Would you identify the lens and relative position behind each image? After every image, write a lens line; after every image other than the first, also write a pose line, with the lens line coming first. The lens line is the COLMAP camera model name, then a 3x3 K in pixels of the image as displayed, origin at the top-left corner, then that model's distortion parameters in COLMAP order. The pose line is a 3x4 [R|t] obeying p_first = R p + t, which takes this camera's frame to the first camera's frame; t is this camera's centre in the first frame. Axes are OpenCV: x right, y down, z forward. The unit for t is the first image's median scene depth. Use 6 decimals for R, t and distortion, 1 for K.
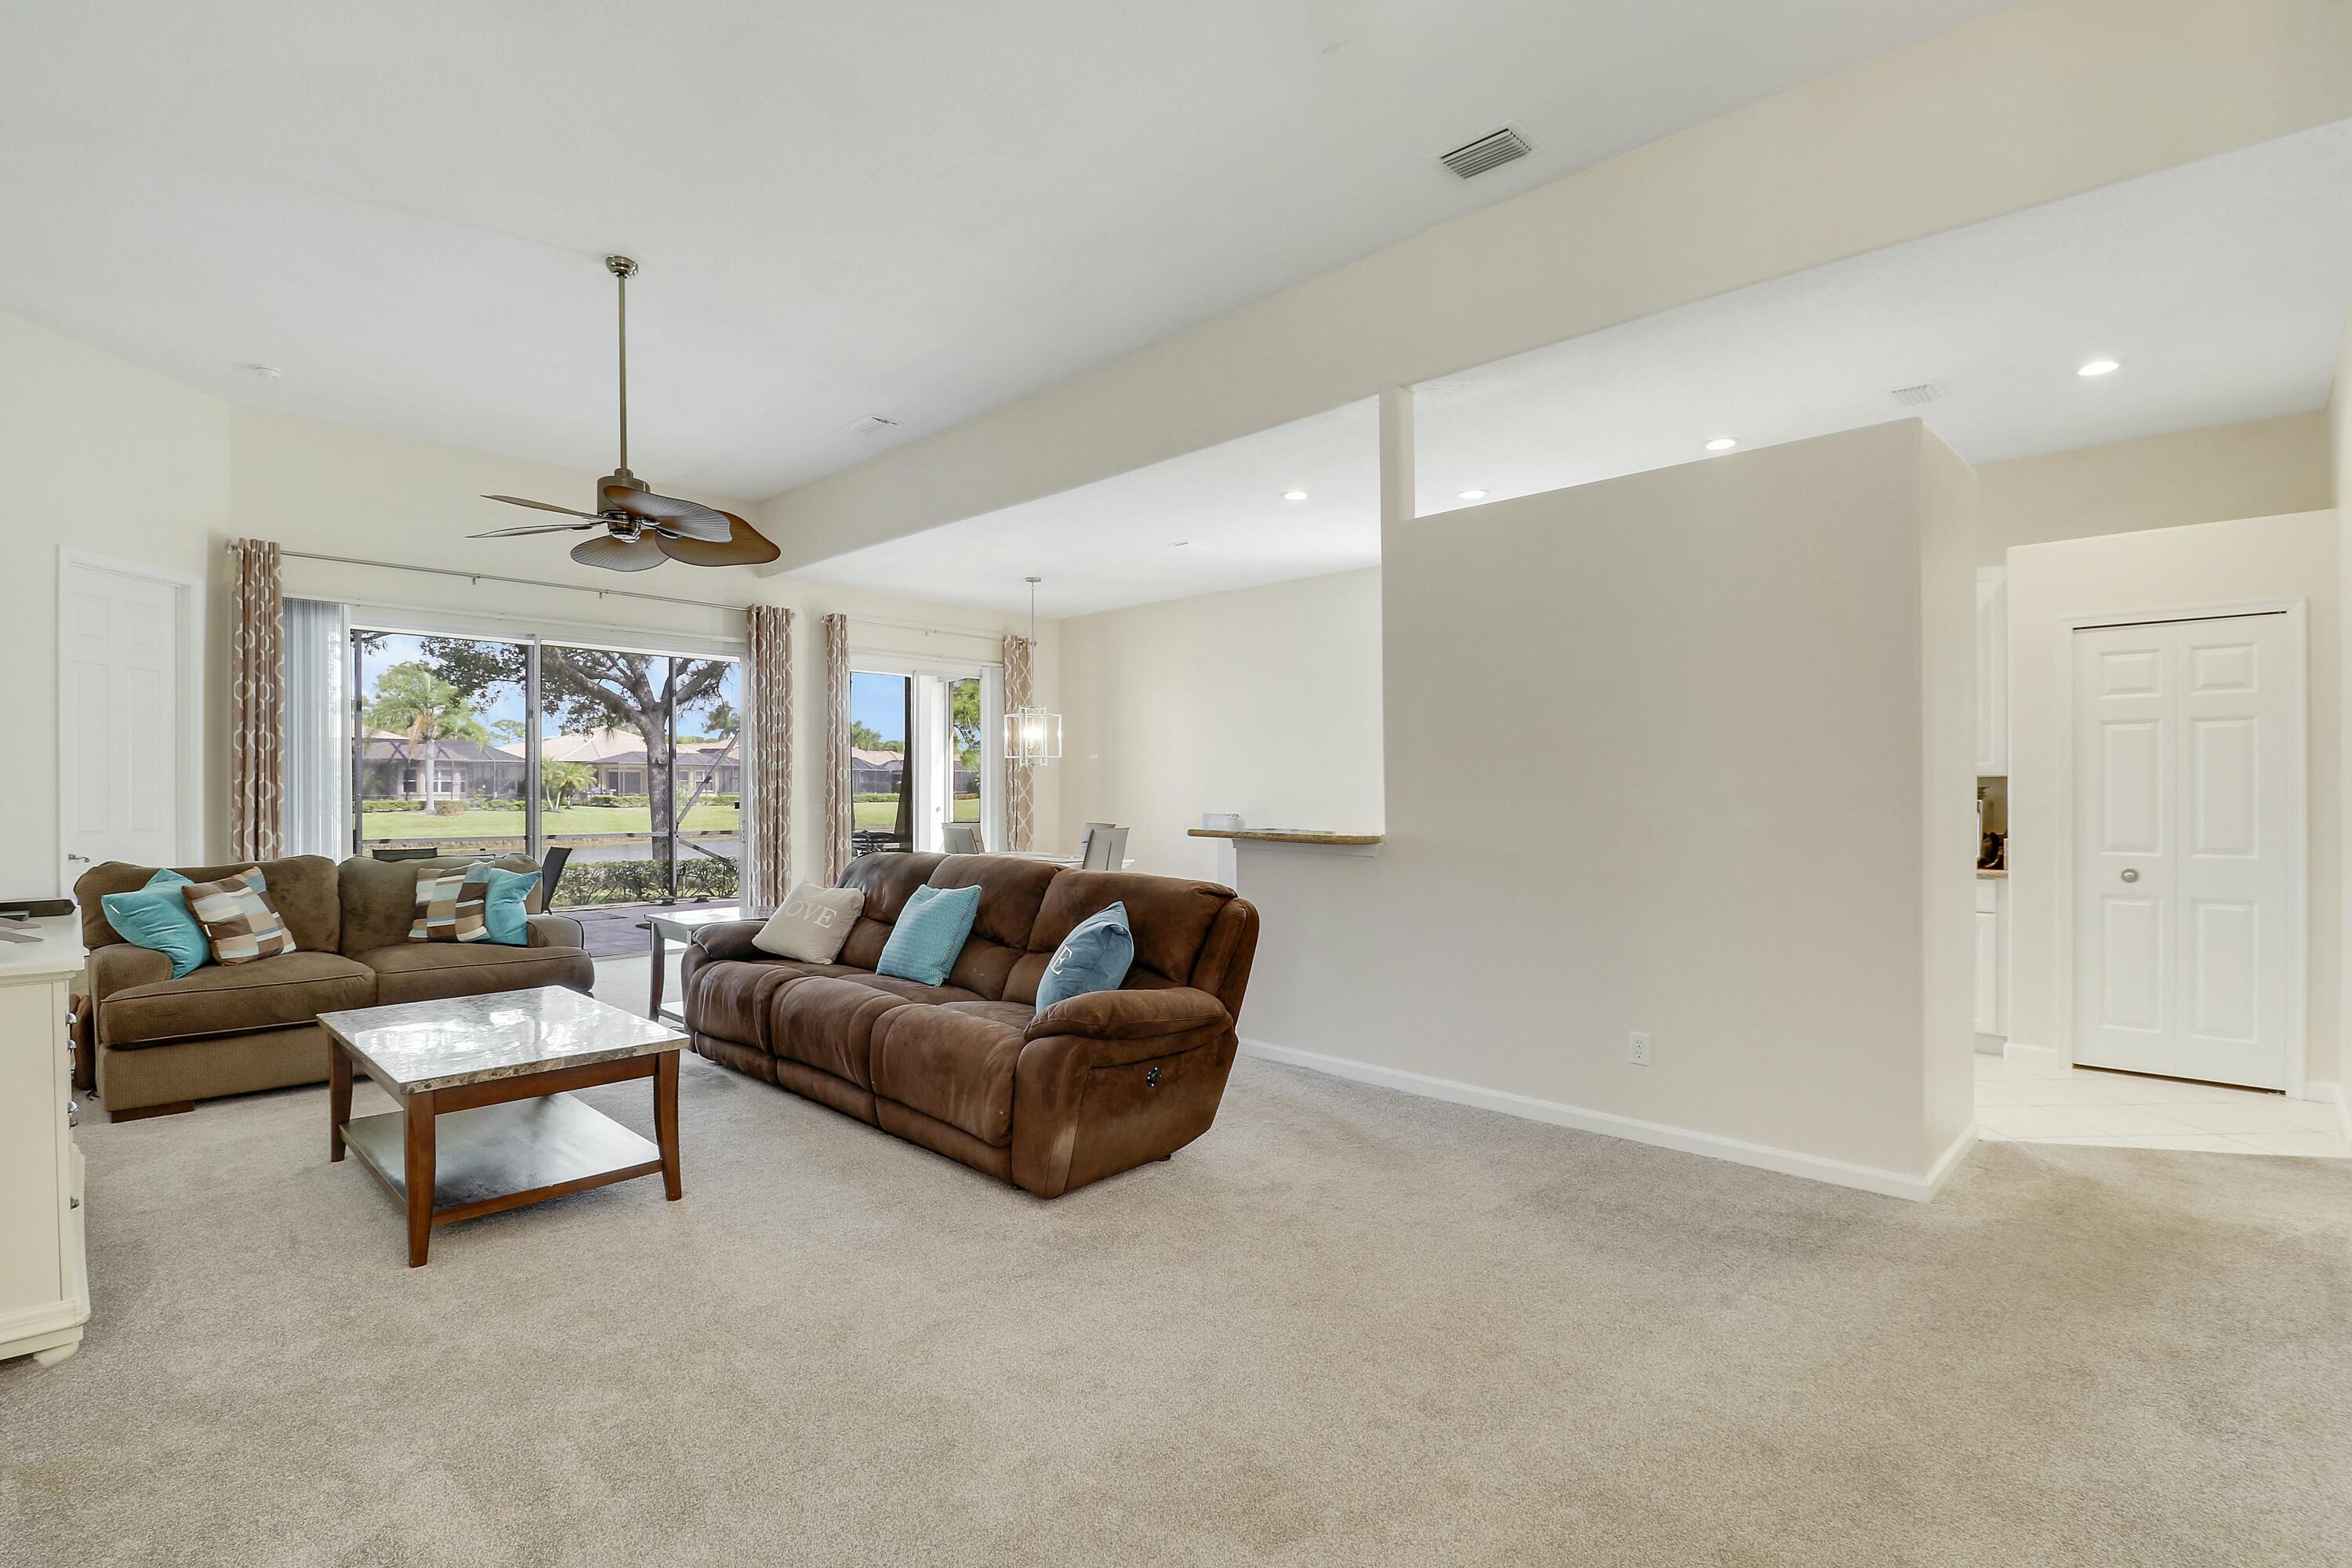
lens RADIAL K [[1112.9, 0, 1176.0], [0, 1112.9, 784.0], [0, 0, 1]] dist [0.008973, -0.016129]
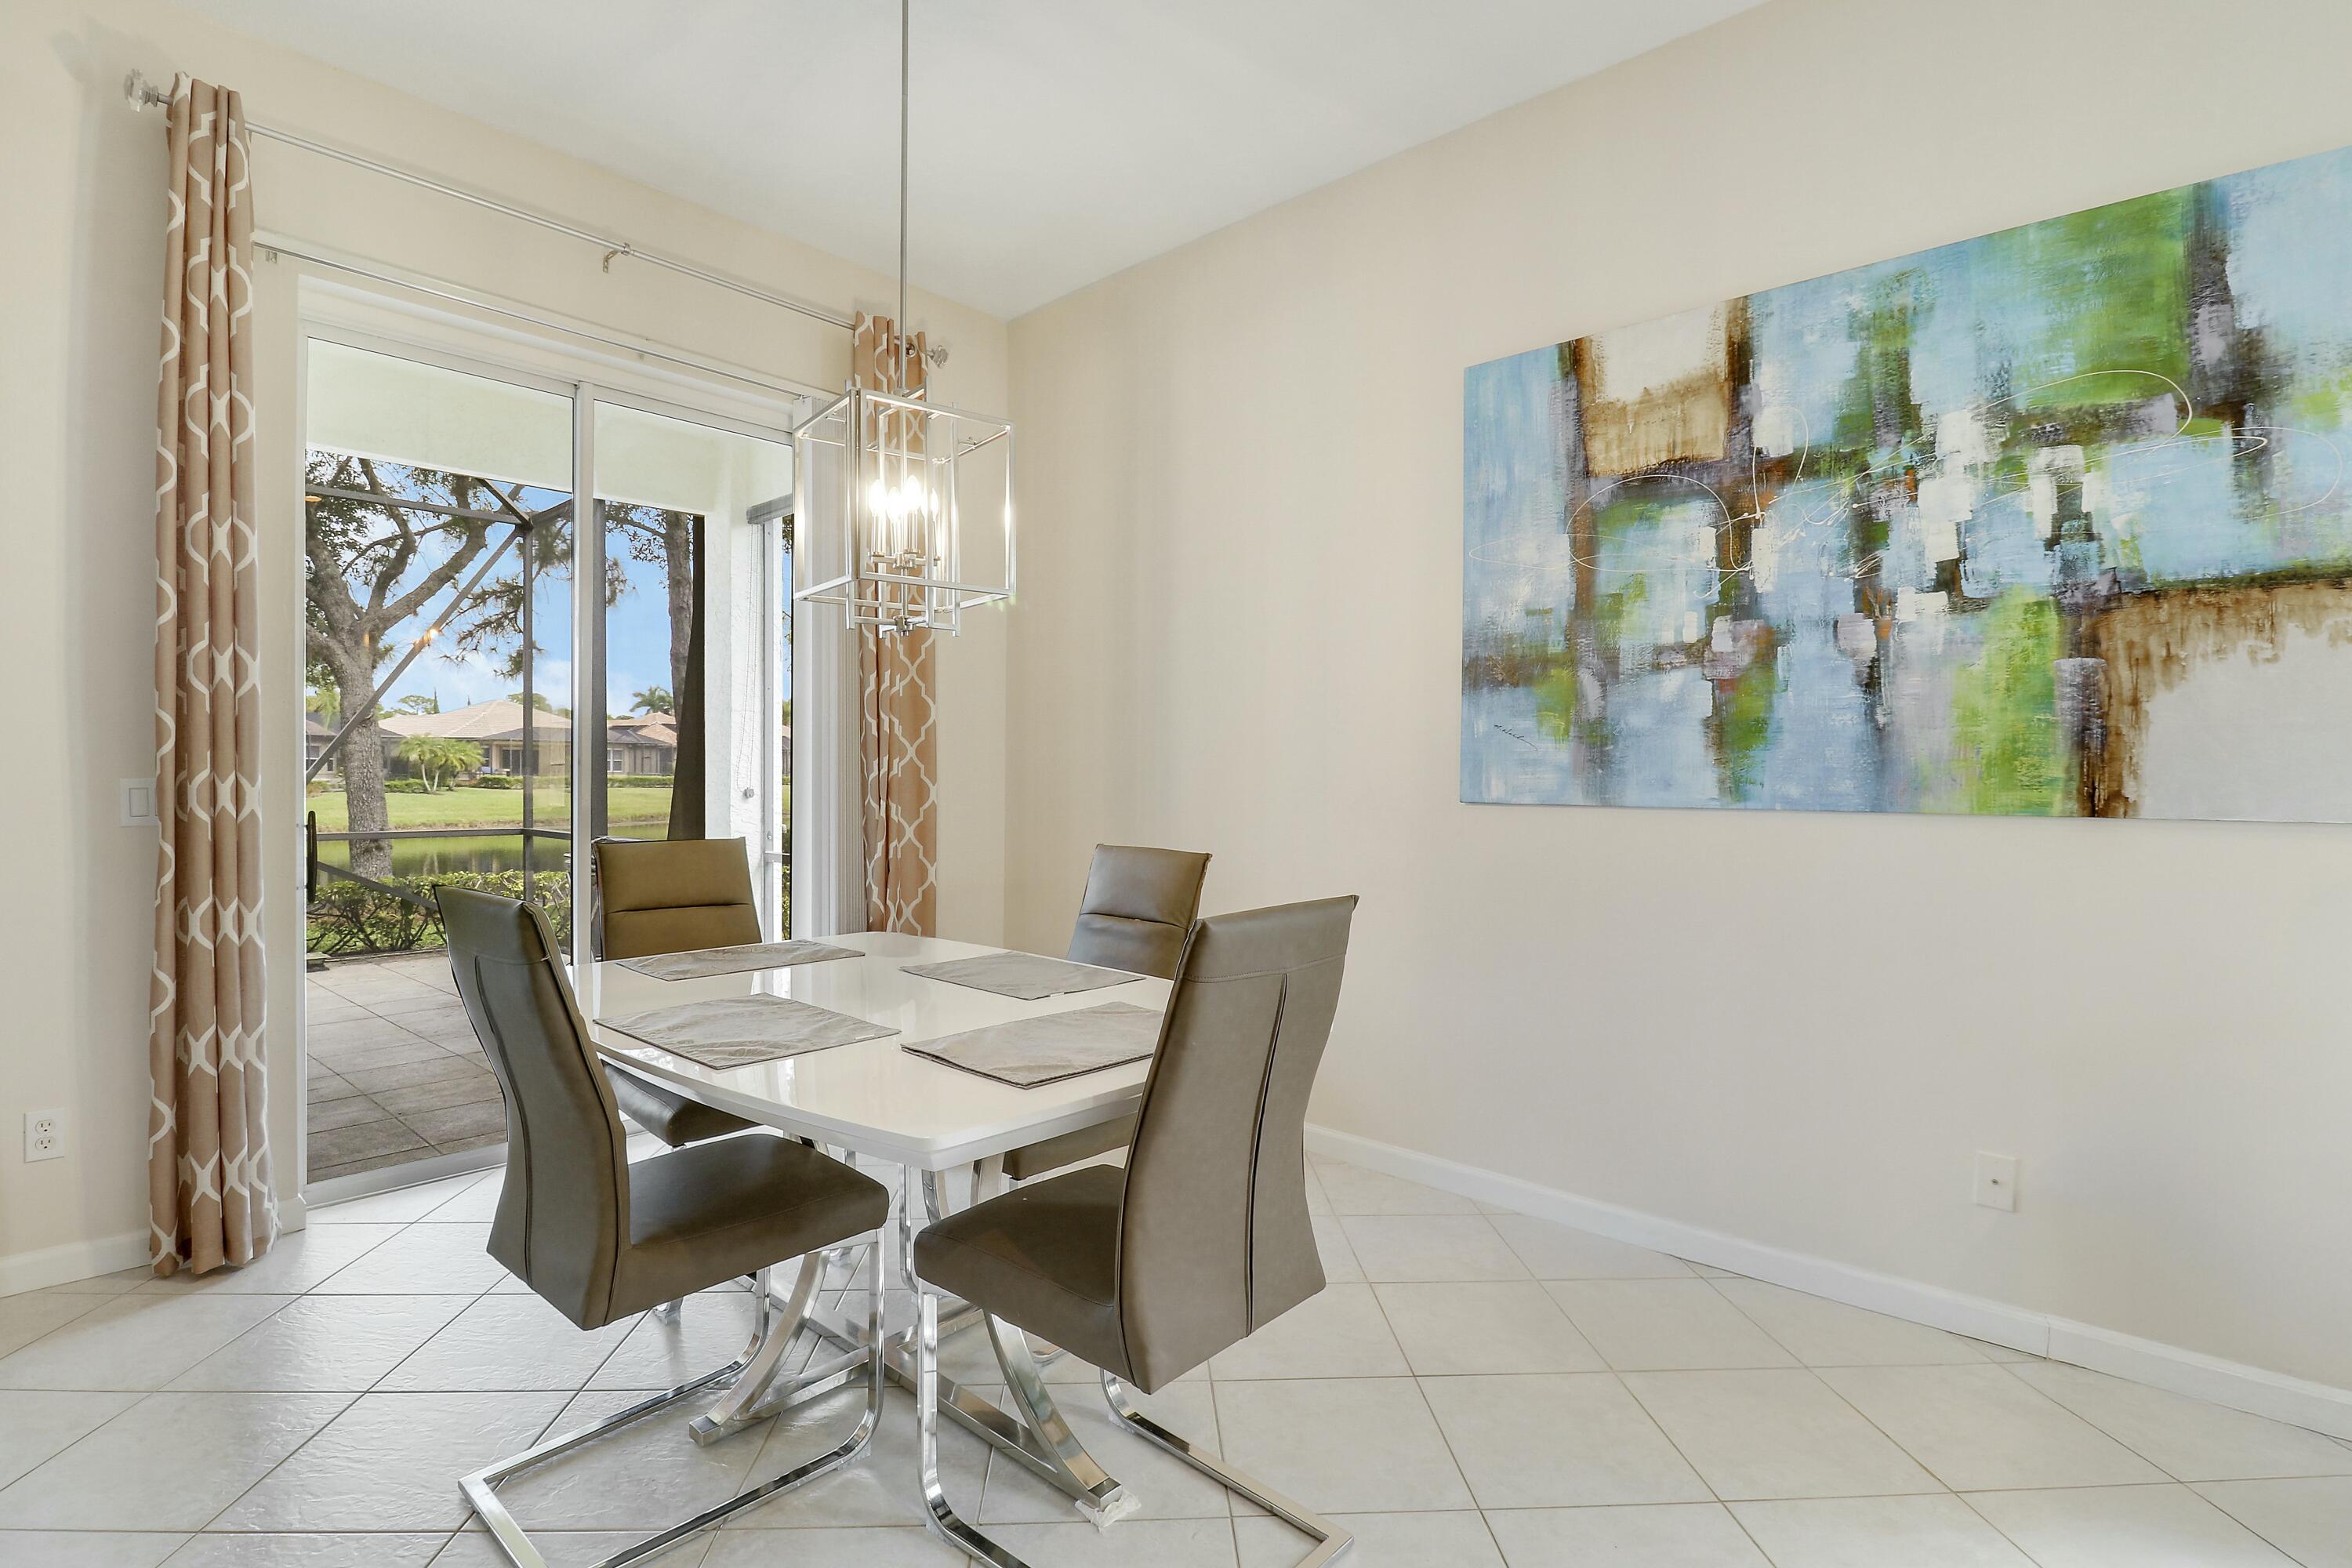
lens RADIAL K [[1112.9, 0, 1176.0], [0, 1112.9, 784.0], [0, 0, 1]] dist [0.008973, -0.016129]
pose [[0.998778, 0.004710, 0.049197, -0.127592], [-0.005406, 0.999887, 0.014033, 0.024626], [-0.049125, -0.014282, 0.998691, 1.196186]]
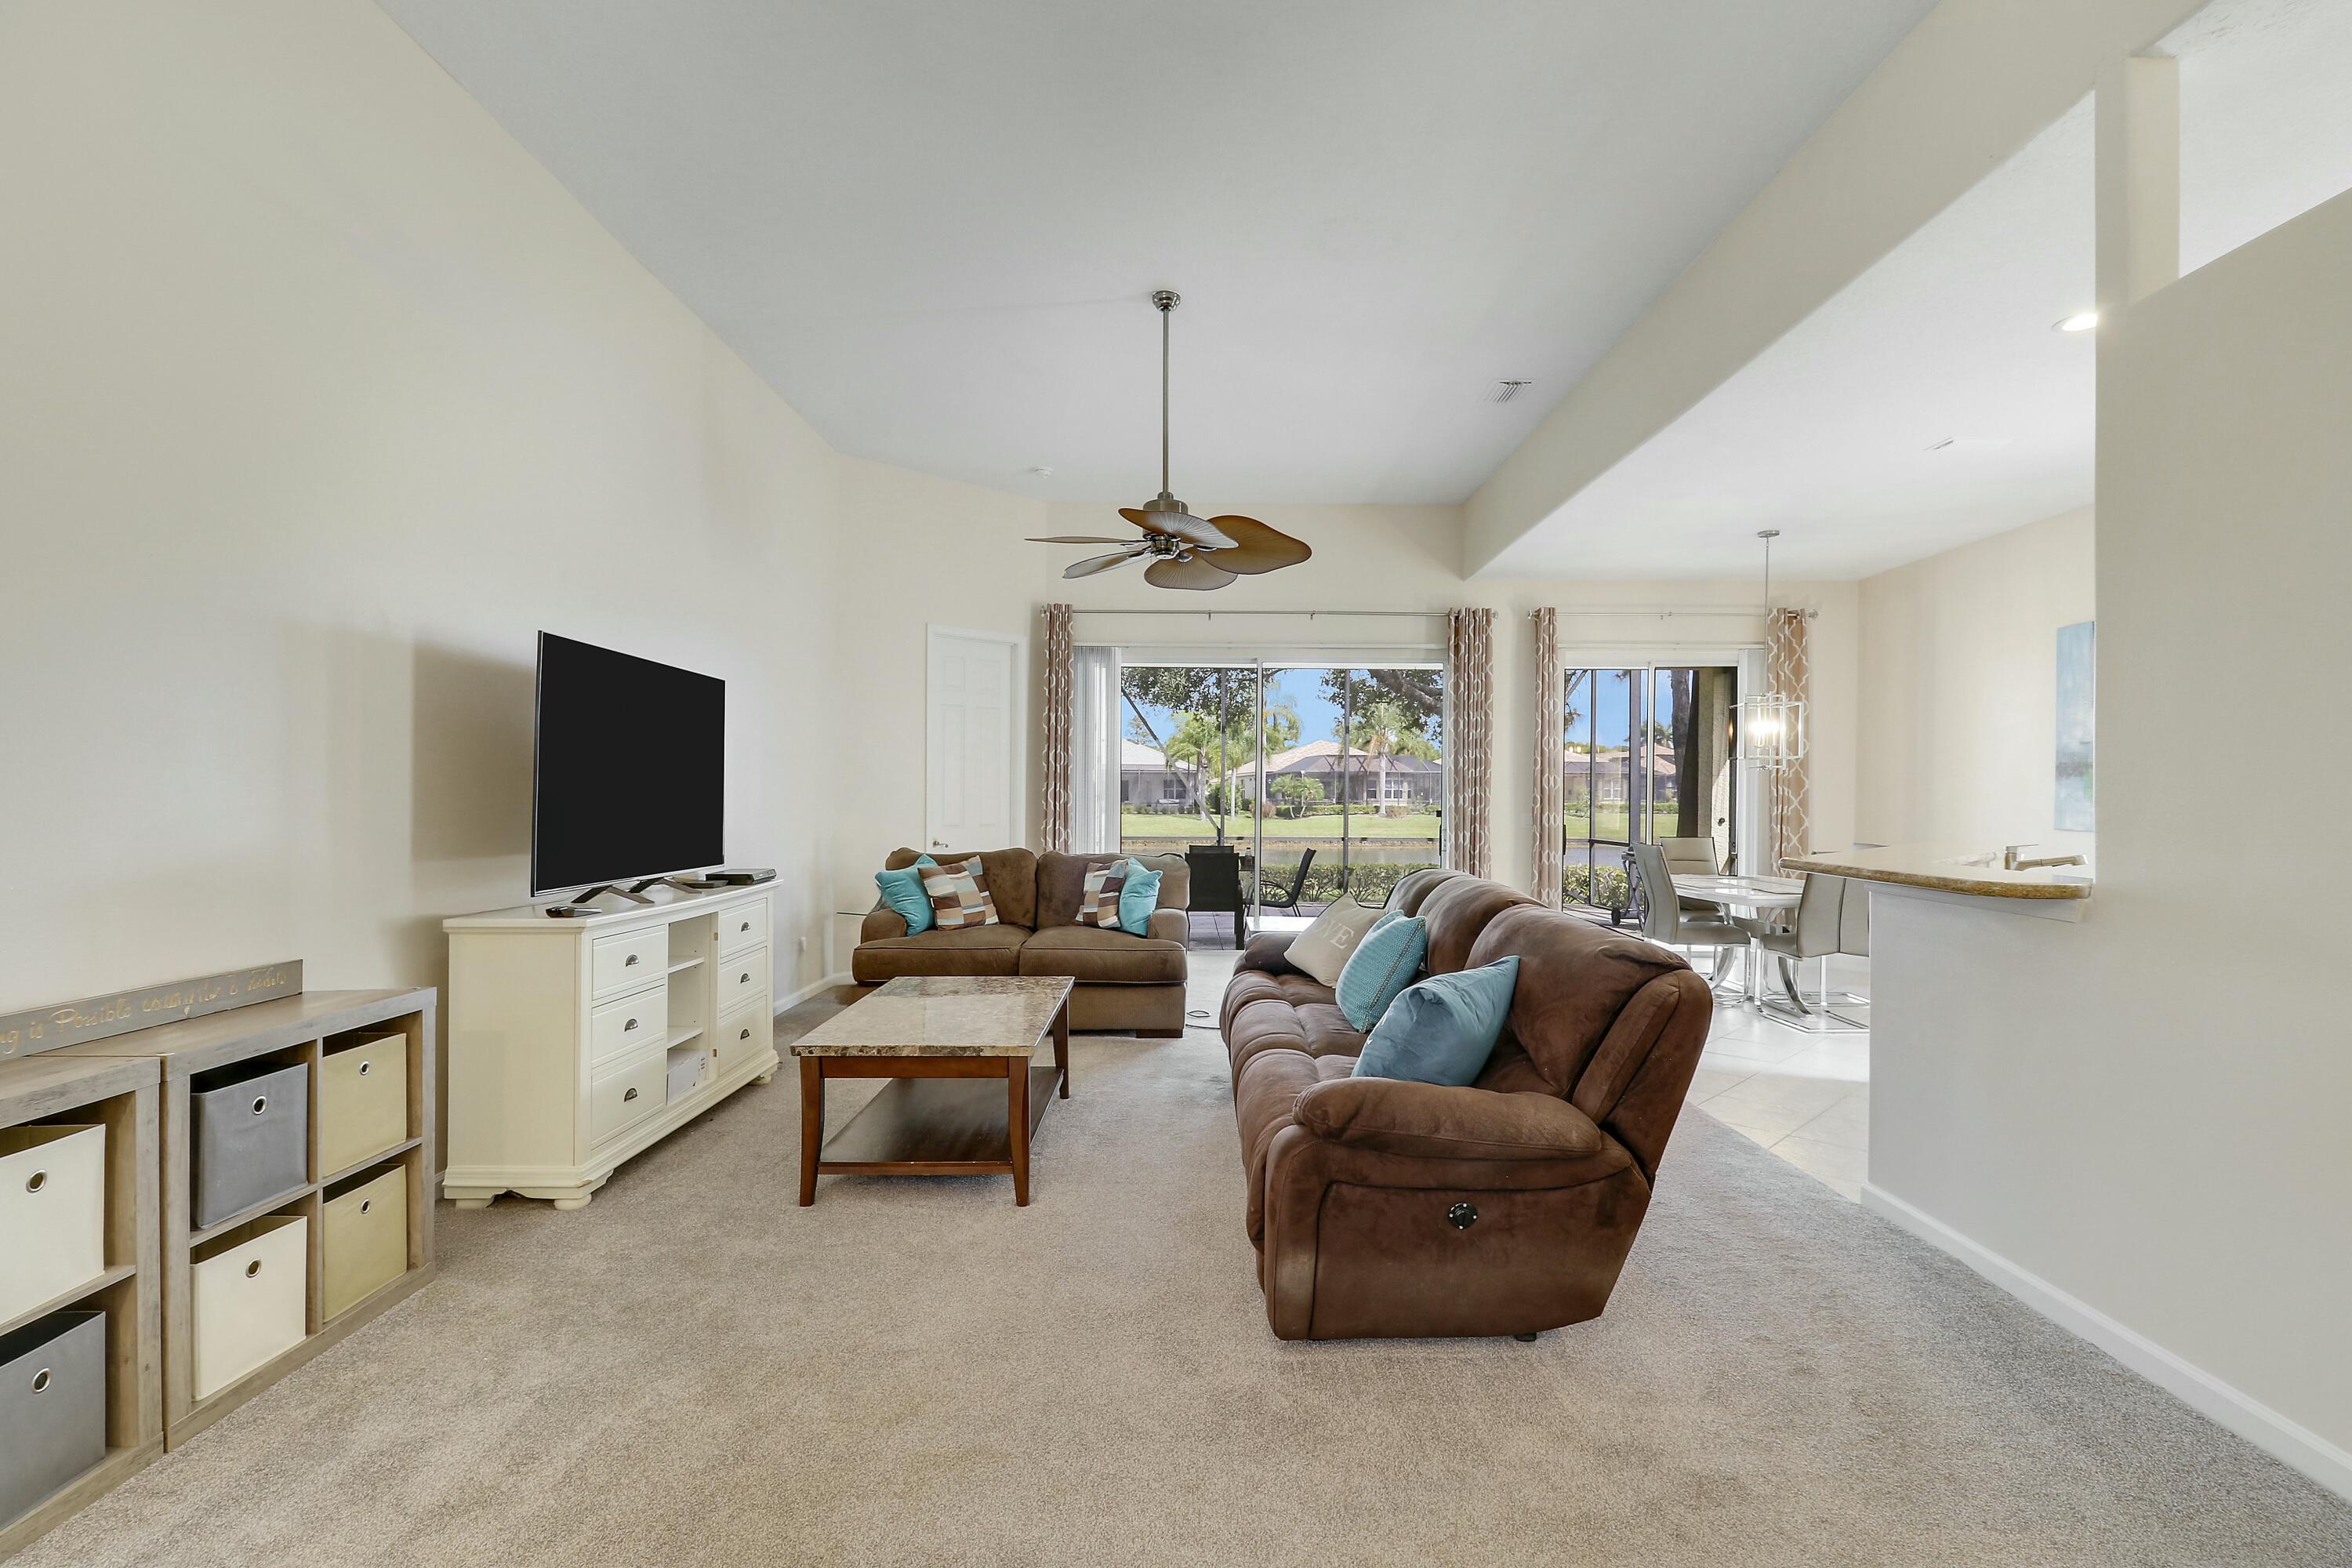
lens RADIAL K [[1085.2, 0, 1186.8], [0, 1085.2, 789.3], [0, 0, 1]] dist [0.009865, -0.016825]
pose [[0.701319, -0.001362, -0.712846, 0.219267], [-0.000365, 0.999997, -0.002270, 0.000115], [0.712847, 0.001853, 0.701317, 0.260468]]
